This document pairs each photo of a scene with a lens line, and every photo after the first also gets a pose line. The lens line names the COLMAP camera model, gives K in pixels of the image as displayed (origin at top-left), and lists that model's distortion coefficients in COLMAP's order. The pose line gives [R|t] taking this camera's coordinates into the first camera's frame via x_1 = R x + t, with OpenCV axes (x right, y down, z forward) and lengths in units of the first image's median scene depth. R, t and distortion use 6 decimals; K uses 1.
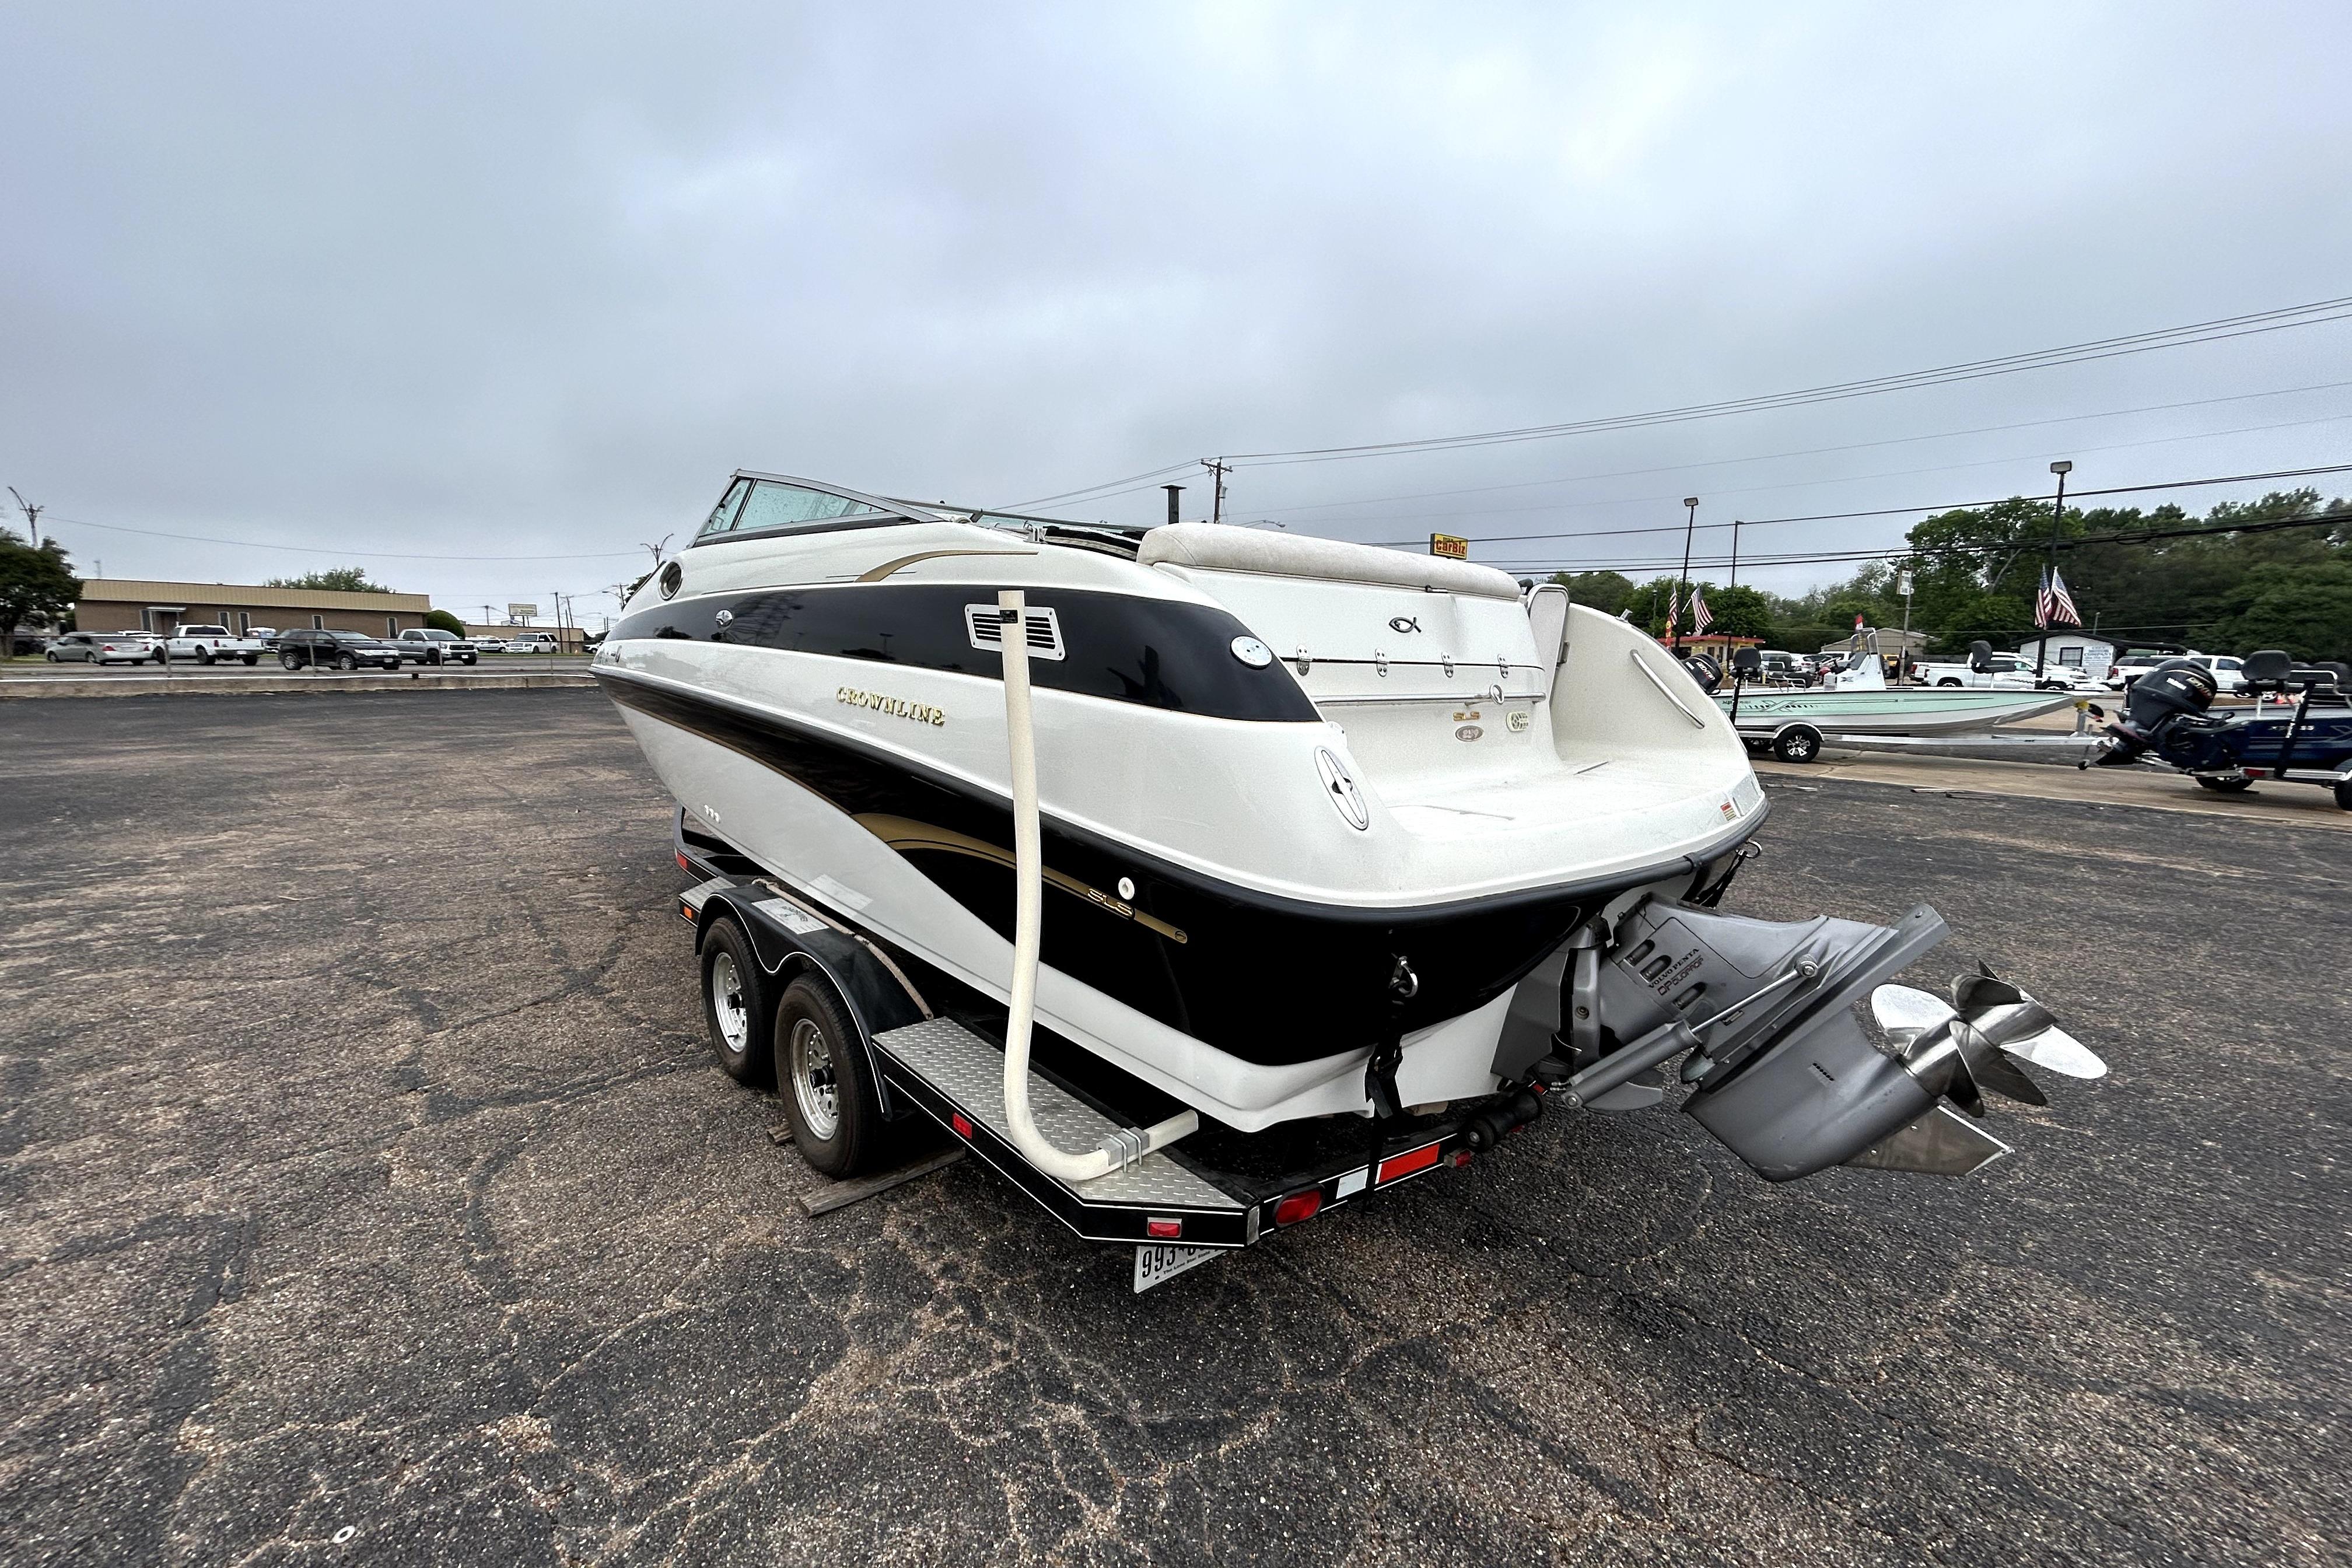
lens RADIAL K [[942.7, 0, 1176.0], [0, 942.7, 784.0], [0, 0, 1]] dist [-0.000006, -0.000106]
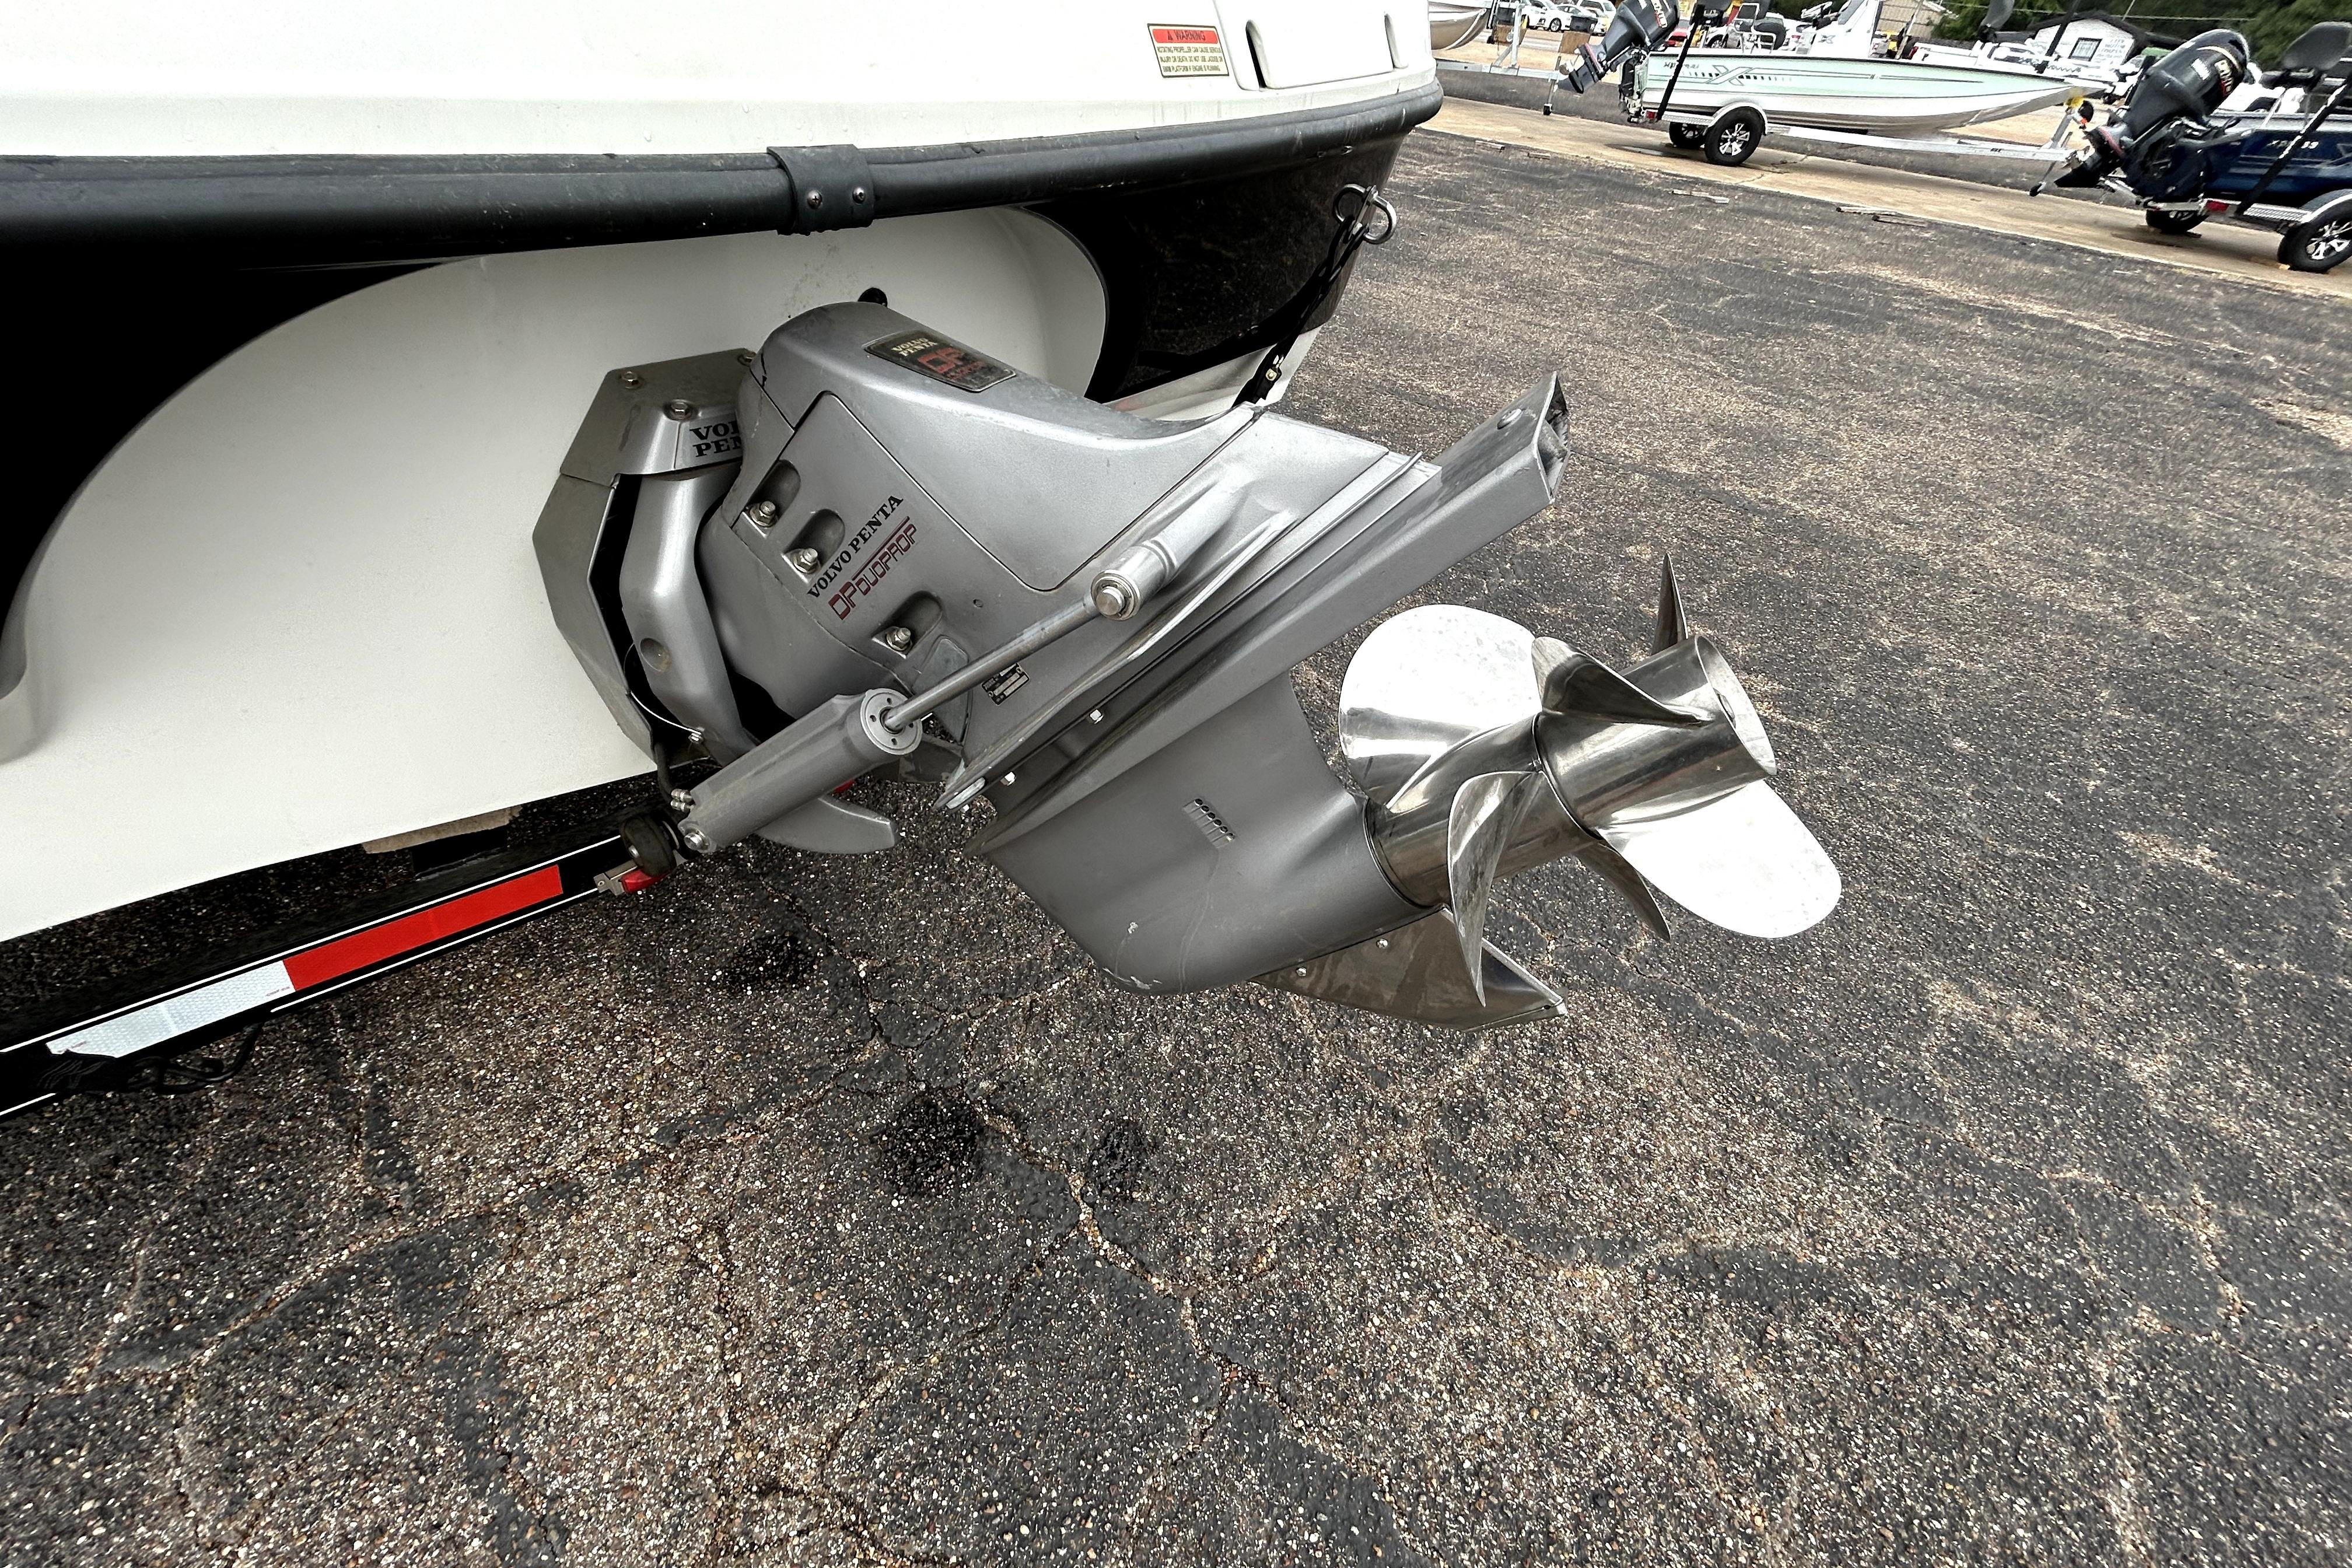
lens RADIAL K [[932.7, 0, 1178.9], [0, 932.7, 789.3], [0, 0, 1]] dist [0.028058, -0.012272]
pose [[0.991812, -0.017073, 0.126564, 0.163112], [-0.054948, 0.837559, 0.543576, 0.020867], [-0.115285, -0.546079, 0.829763, 0.177839]]
